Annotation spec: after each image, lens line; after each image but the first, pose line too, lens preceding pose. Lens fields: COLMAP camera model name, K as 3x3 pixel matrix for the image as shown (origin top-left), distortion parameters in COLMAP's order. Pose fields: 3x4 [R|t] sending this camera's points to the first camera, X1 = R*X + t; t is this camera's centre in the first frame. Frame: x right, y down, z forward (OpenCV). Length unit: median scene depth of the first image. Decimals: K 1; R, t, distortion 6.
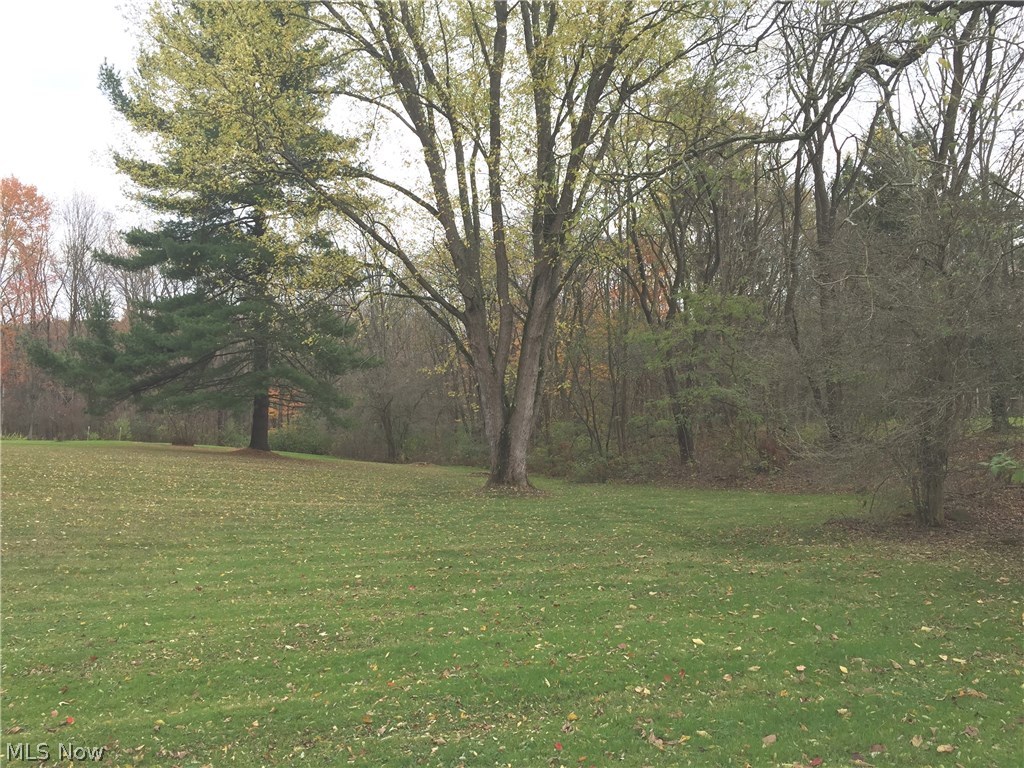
lens RADIAL K [[881.5, 0, 512.6], [0, 881.5, 388.4], [0, 0, 1]] dist [0.055044, -0.078027]
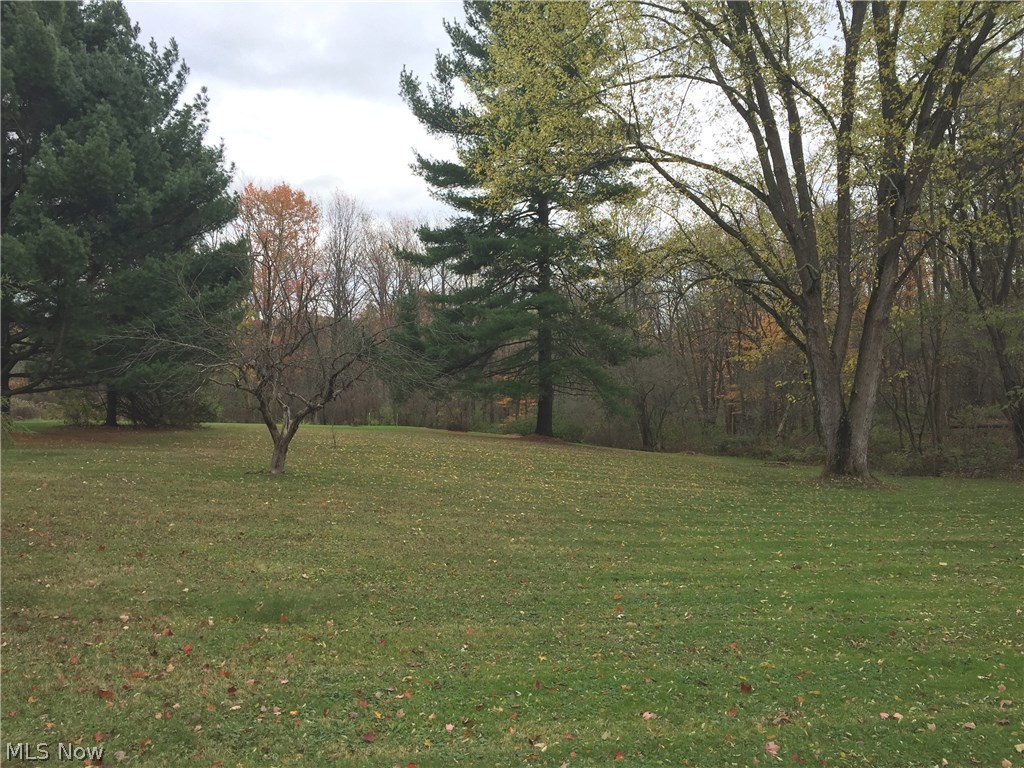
lens RADIAL K [[881.5, 0, 510.6], [0, 881.5, 382.1], [0, 0, 1]] dist [0.055044, -0.078027]
pose [[0.977140, -0.002548, -0.212582, -0.109800], [0.003527, 0.999985, 0.004226, 0.002152], [0.212568, -0.004879, 0.977134, -0.008303]]
